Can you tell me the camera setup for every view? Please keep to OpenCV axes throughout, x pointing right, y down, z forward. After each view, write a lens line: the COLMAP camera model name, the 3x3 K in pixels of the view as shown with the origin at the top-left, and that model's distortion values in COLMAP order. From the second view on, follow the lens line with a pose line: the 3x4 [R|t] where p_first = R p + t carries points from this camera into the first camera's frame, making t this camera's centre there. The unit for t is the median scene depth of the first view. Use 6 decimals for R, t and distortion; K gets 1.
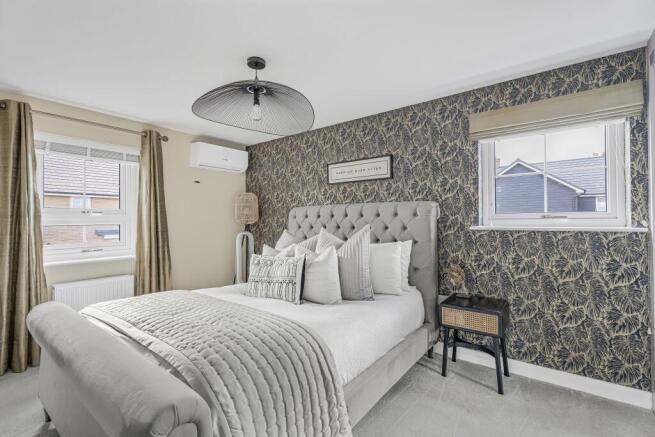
lens RADIAL K [[293.1, 0, 333.1], [0, 293.1, 217.8], [0, 0, 1]] dist [-0.000087, -0.000042]
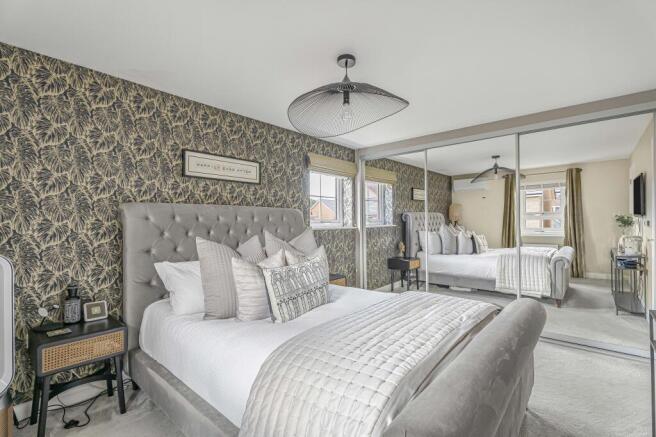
lens RADIAL K [[293.5, 0, 333.6], [0, 293.5, 217.8], [0, 0, 1]] dist [-0.000087, -0.000042]
pose [[0.070600, 0.019470, 0.997315, -0.801951], [-0.002661, 0.999810, -0.019331, 0.006873], [-0.997501, -0.001289, 0.070639, 0.617749]]
